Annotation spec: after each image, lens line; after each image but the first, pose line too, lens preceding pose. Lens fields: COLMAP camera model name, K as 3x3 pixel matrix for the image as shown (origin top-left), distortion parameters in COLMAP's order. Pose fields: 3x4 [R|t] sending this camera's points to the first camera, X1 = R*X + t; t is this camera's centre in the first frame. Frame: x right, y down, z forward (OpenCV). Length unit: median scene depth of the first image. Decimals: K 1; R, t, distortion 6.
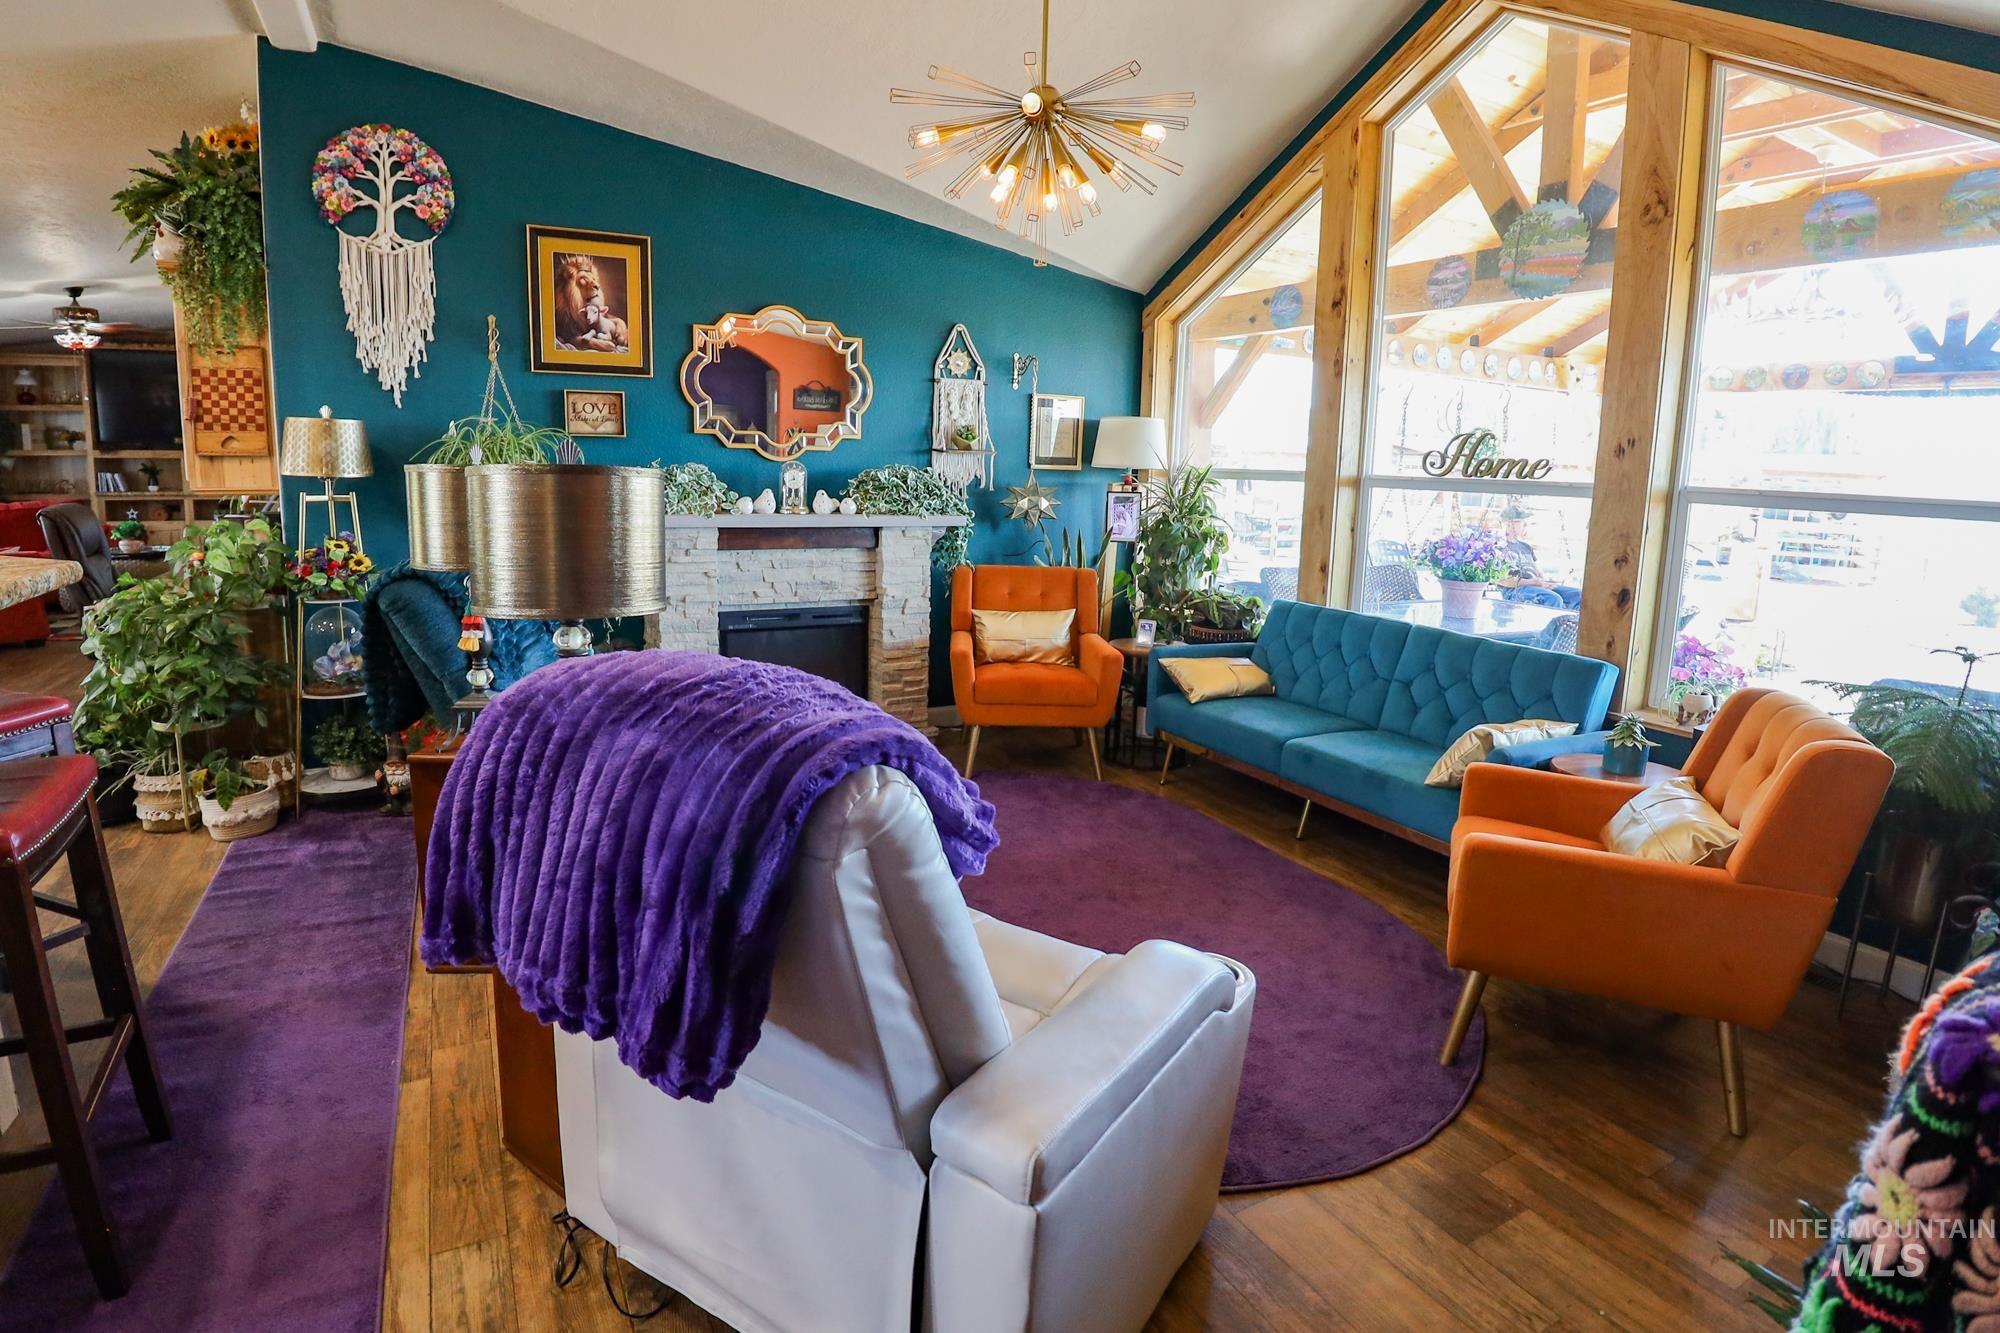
lens RADIAL K [[1000.1, 0, 1028.2], [0, 1000.1, 627.6], [0, 0, 1]] dist [-0.061498, -0.001020]
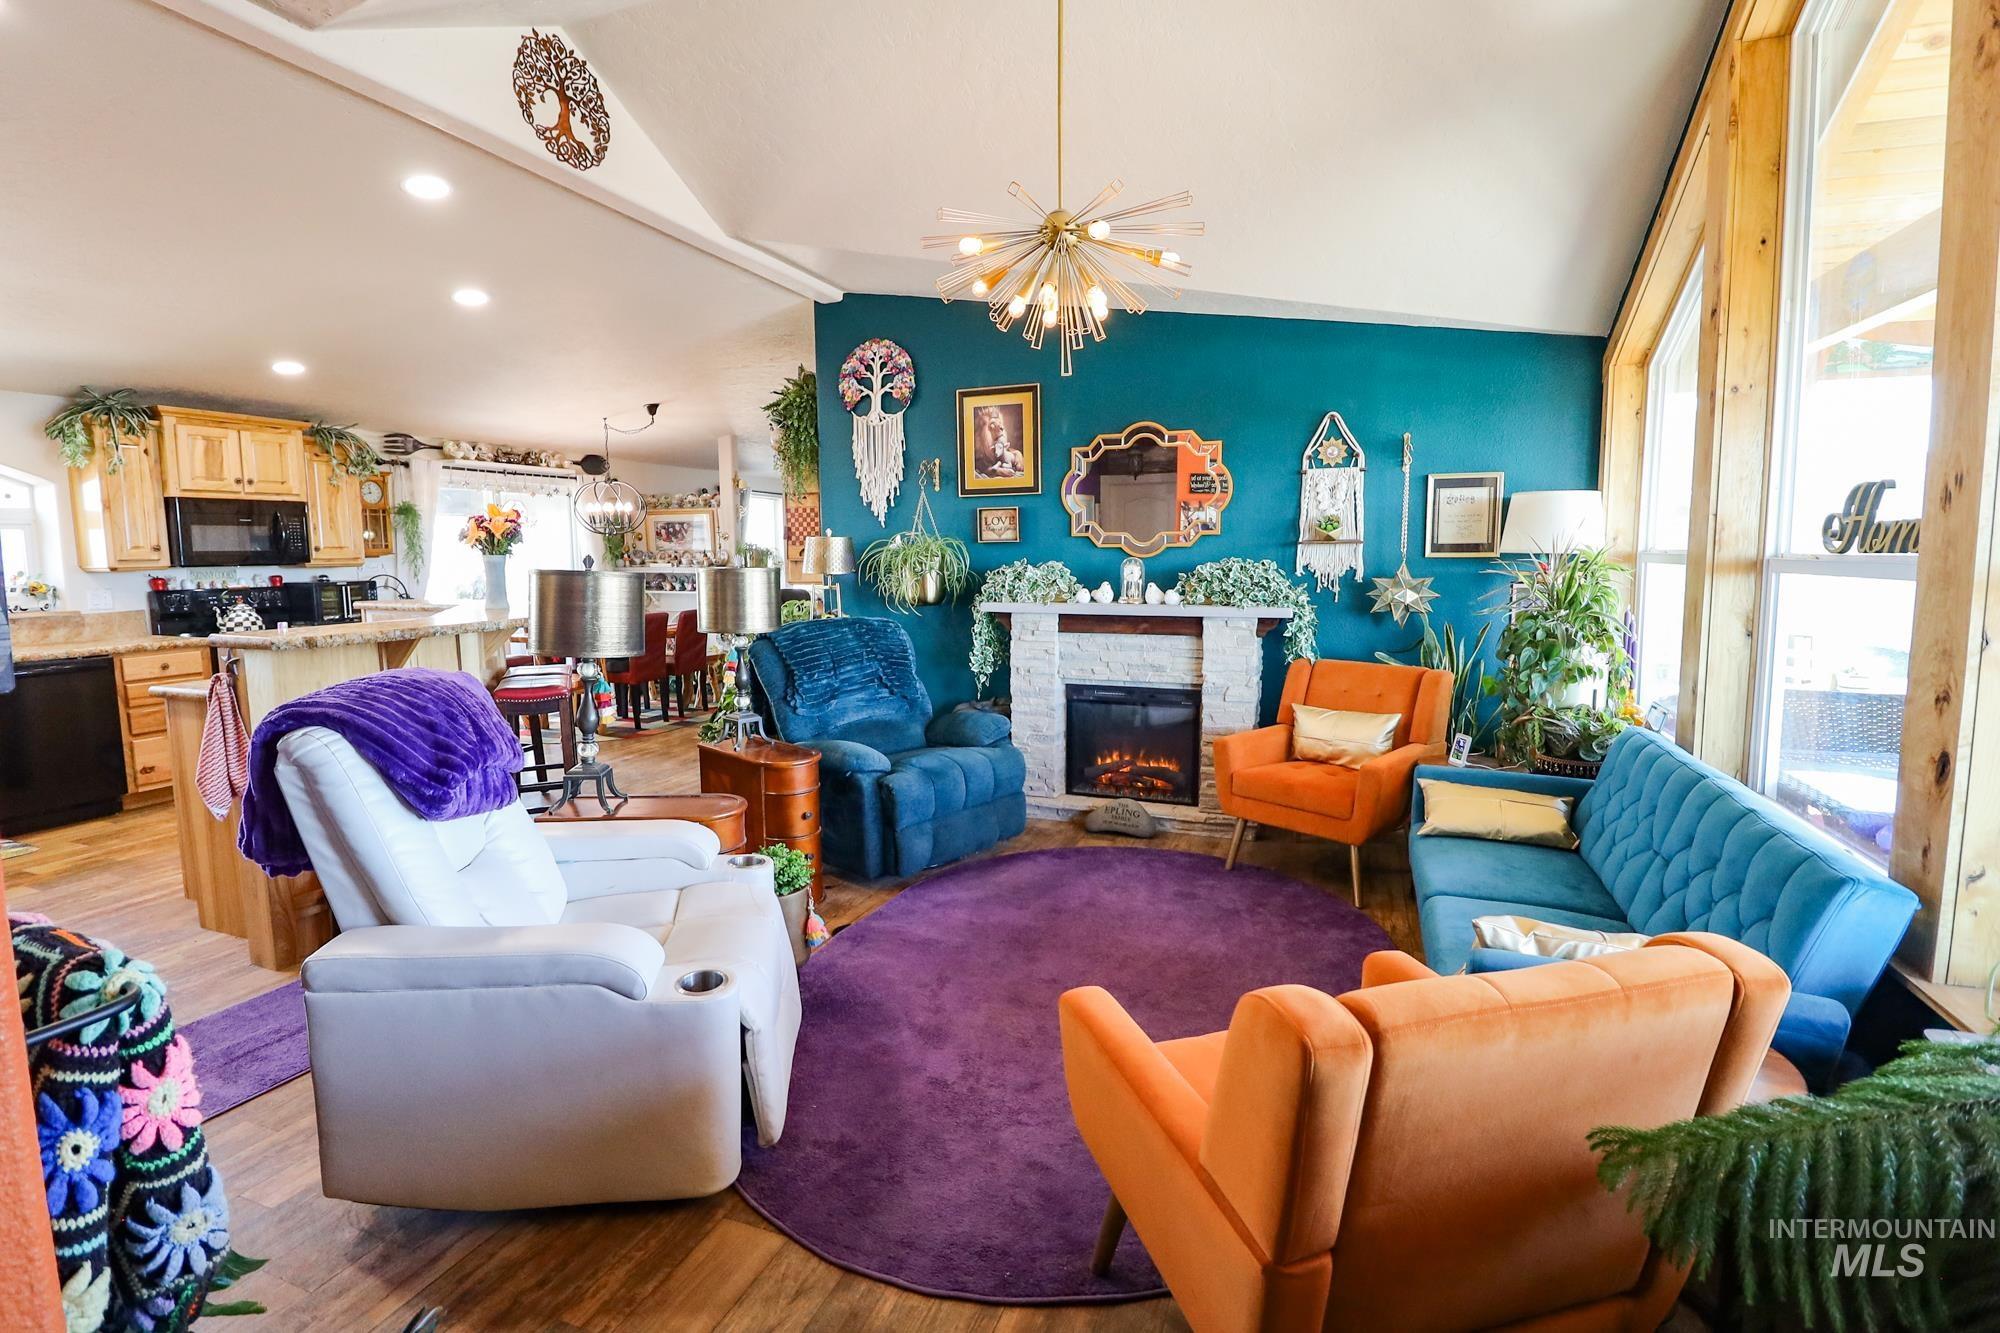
lens RADIAL K [[947.5, 0, 1003.7], [0, 947.5, 647.3], [0, 0, 1]] dist [0.004285, -0.015012]
pose [[0.635060, 0.045644, -0.771113, 0.540546], [-0.099179, 0.994808, -0.022795, -0.026815], [0.766069, 0.090955, 0.636290, 0.216407]]
